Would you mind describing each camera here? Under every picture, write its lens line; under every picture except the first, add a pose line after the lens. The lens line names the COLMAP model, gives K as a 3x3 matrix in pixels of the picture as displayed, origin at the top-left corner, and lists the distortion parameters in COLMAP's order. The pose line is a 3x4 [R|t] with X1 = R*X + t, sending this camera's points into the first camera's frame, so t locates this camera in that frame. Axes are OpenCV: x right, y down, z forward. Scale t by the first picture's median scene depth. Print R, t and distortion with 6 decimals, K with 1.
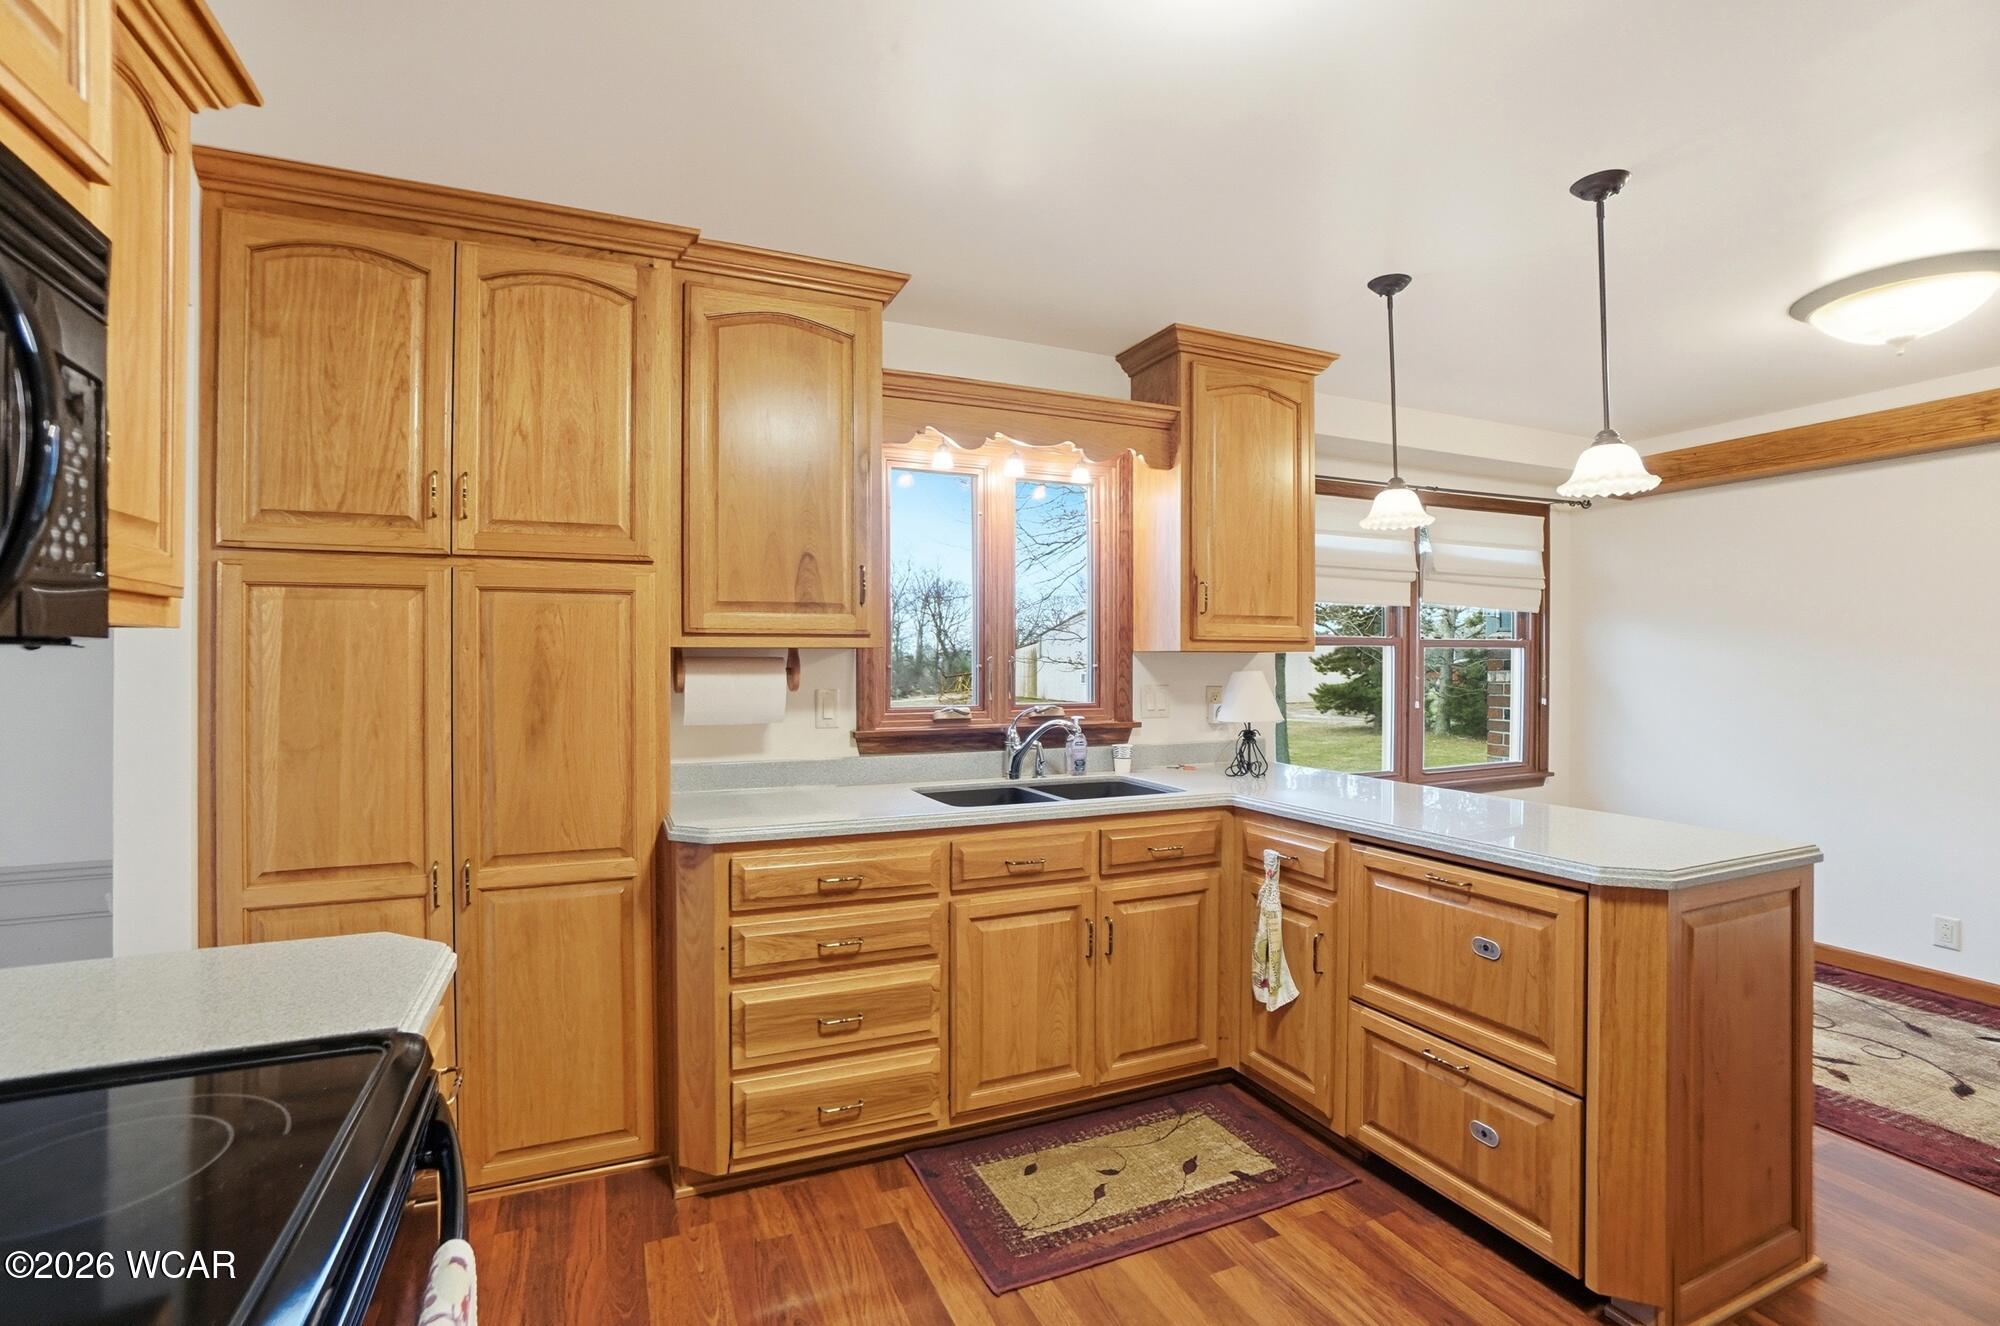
lens RADIAL K [[905.7, 0, 999.1], [0, 905.7, 659.4], [0, 0, 1]] dist [-0.058437, 0.023524]
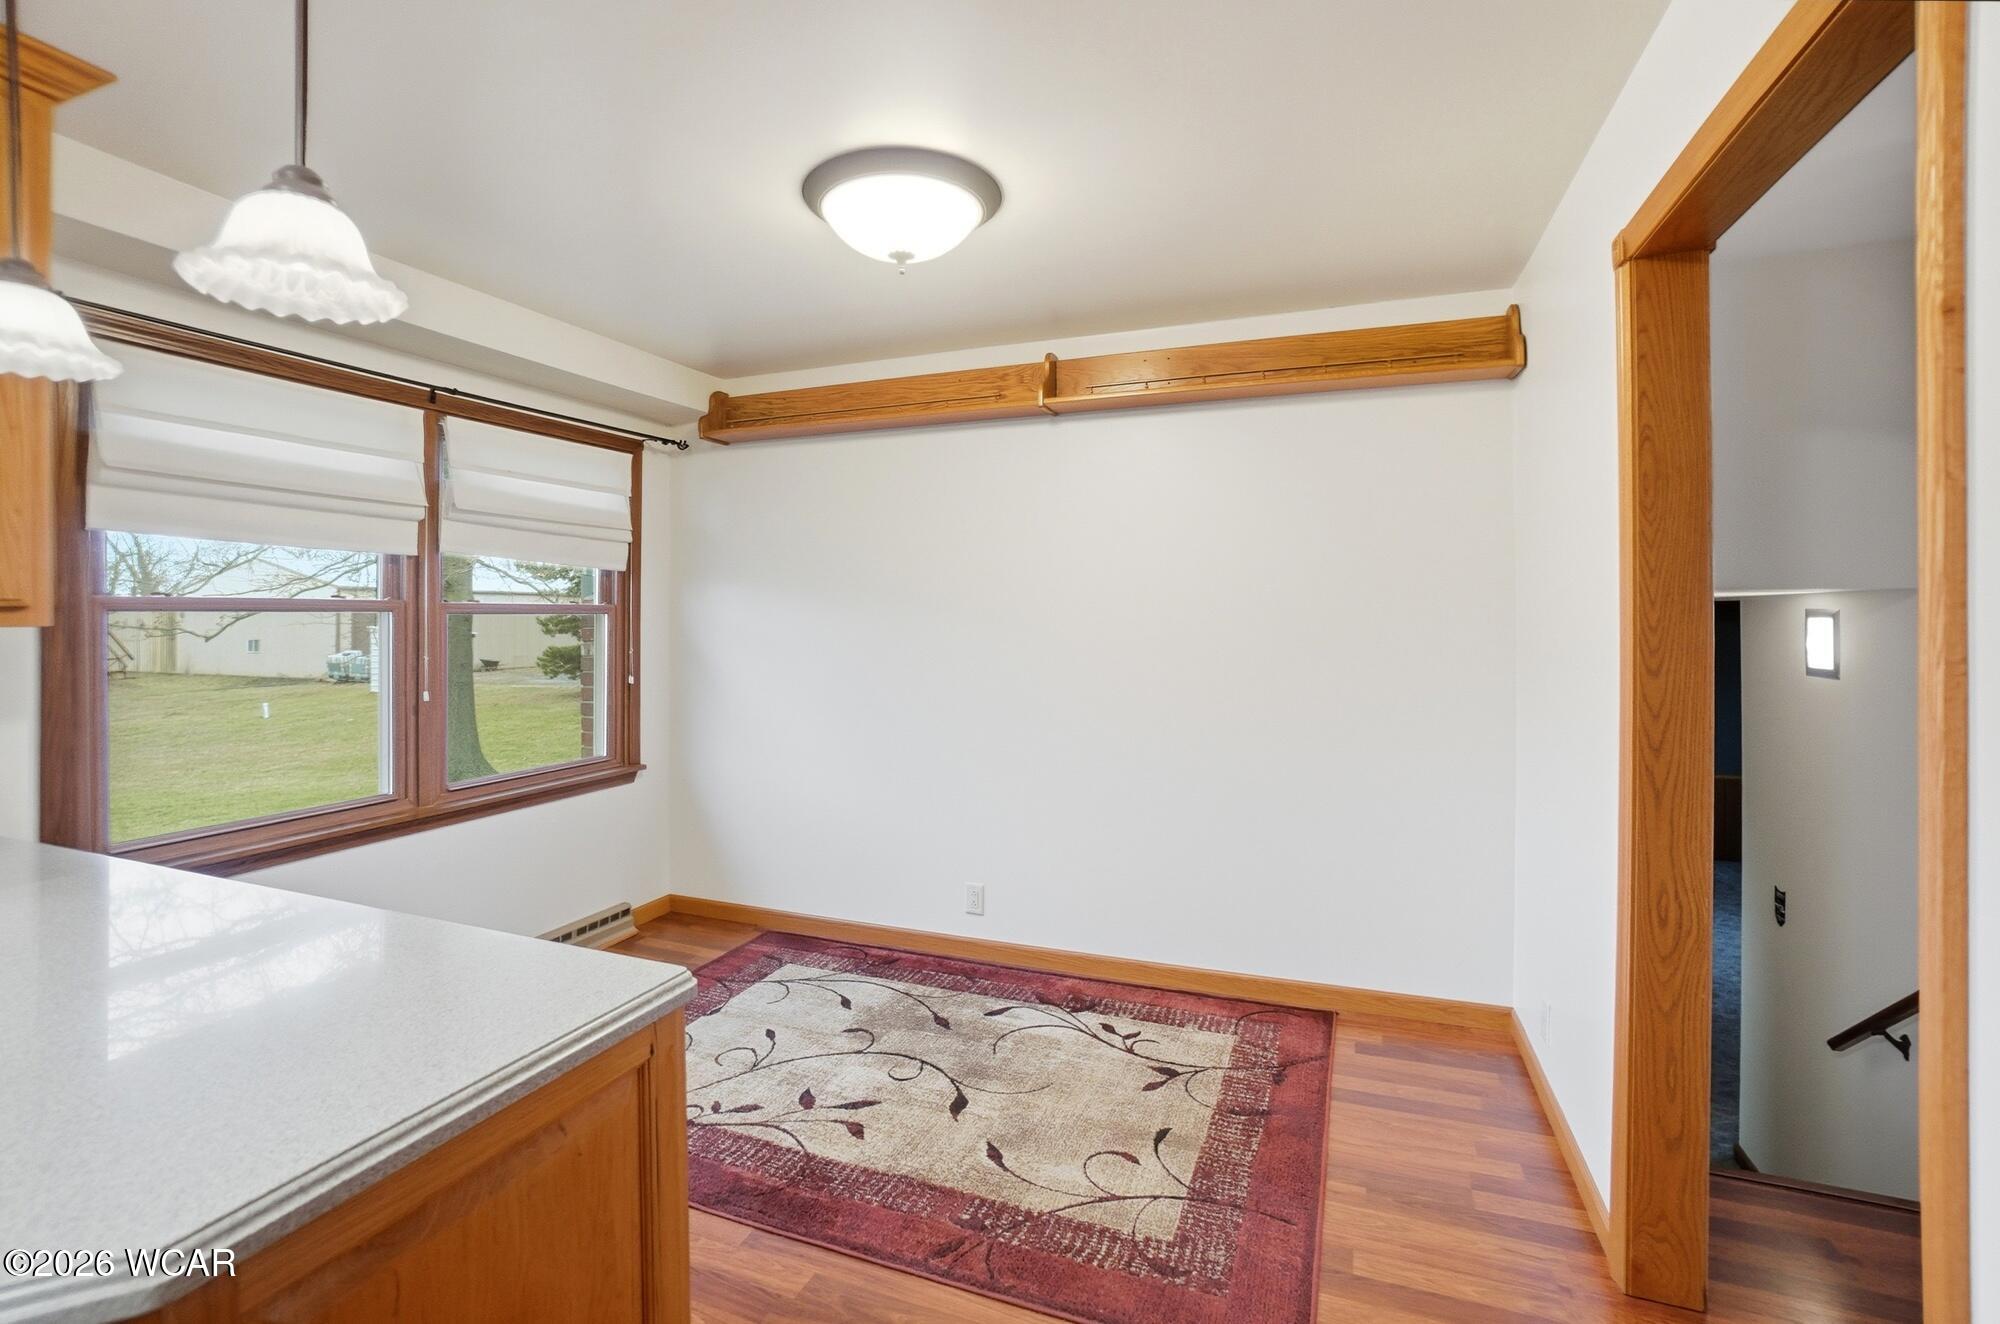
lens RADIAL K [[894.3, 0, 1000.0], [0, 894.3, 630.2], [0, 0, 1]] dist [-0.054774, 0.000345]
pose [[0.708002, -0.006328, 0.706182, 0.460658], [-0.002411, 0.999932, 0.011377, -0.014520], [-0.706206, -0.009758, 0.707939, 0.304490]]
